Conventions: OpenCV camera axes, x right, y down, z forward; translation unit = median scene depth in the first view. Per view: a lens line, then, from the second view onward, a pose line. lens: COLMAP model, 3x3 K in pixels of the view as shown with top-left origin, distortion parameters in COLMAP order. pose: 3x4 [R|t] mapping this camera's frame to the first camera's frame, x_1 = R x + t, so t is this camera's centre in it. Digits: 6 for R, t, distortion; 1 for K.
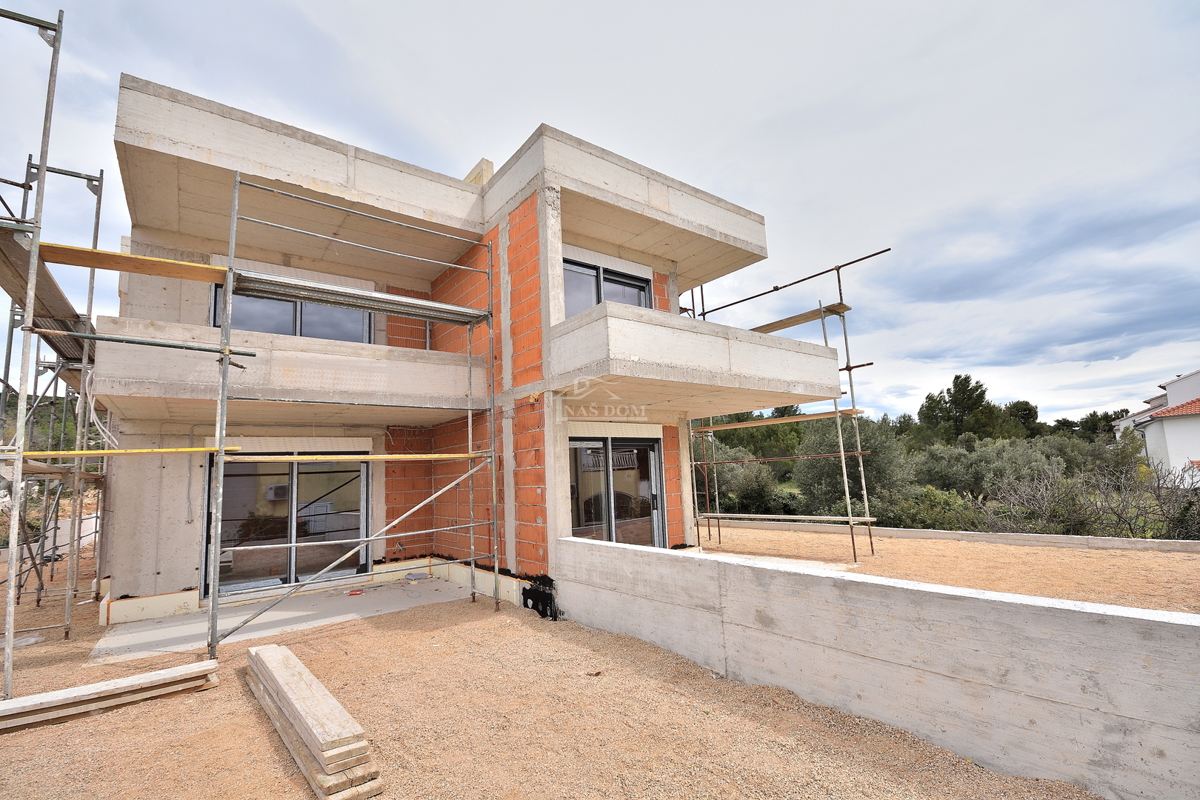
lens RADIAL K [[521.8, 0, 598.5], [0, 521.8, 408.8], [0, 0, 1]] dist [0.005199, -0.008010]
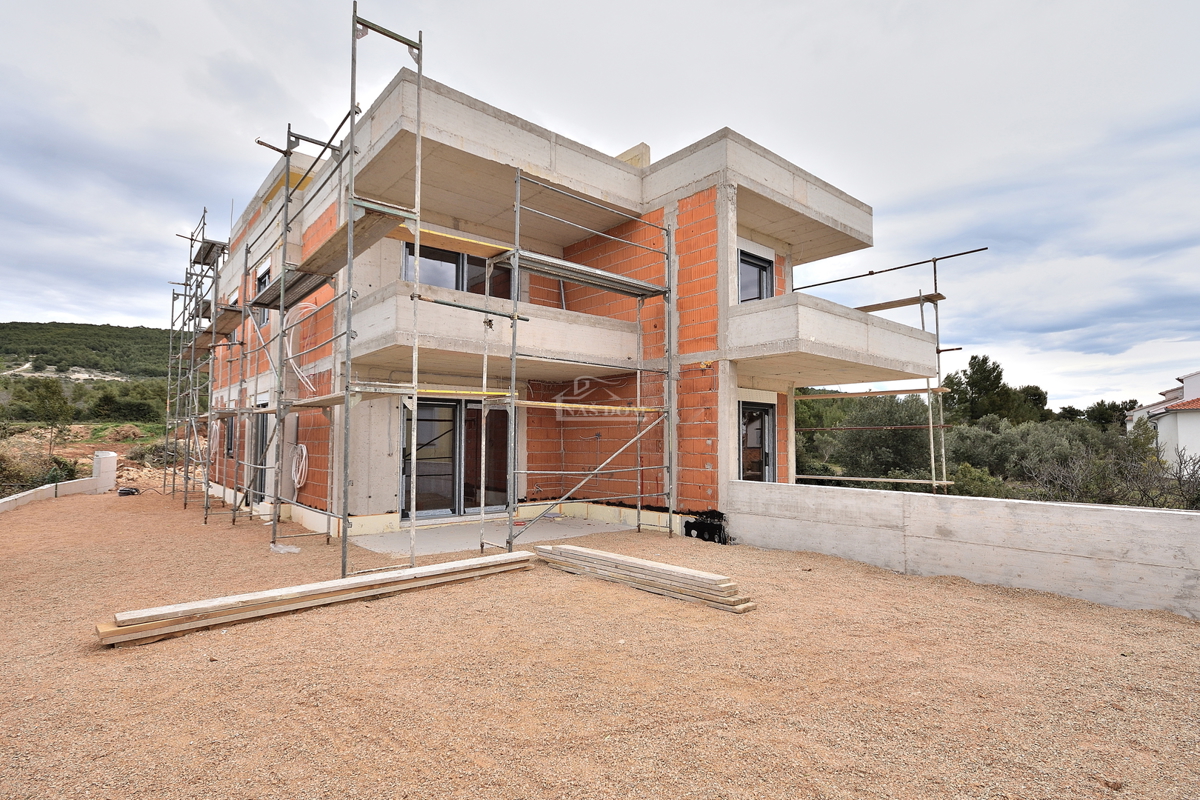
lens RADIAL K [[581.1, 0, 595.0], [0, 581.1, 407.8], [0, 0, 1]] dist [0.003276, -0.004958]
pose [[0.997444, 0.051816, 0.049207, -0.399071], [-0.054964, 0.996373, 0.064953, 0.004498], [-0.045663, -0.067491, 0.996674, -0.290173]]
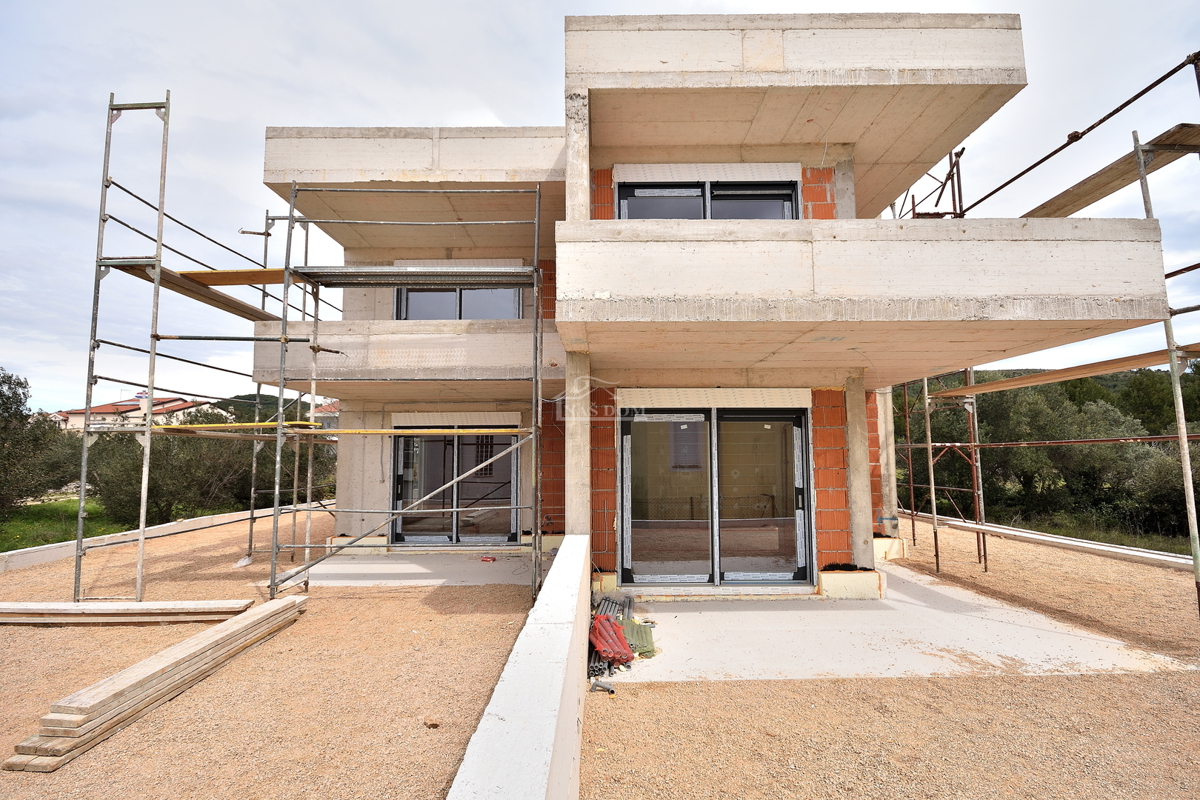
lens RADIAL K [[521.8, 0, 607.6], [0, 521.8, 407.9], [0, 0, 1]] dist [0.005199, -0.008010]
pose [[0.797027, -0.015620, -0.603742, 0.388511], [0.045676, 0.998361, 0.034471, 0.023827], [0.602214, -0.055051, 0.796434, 0.344203]]
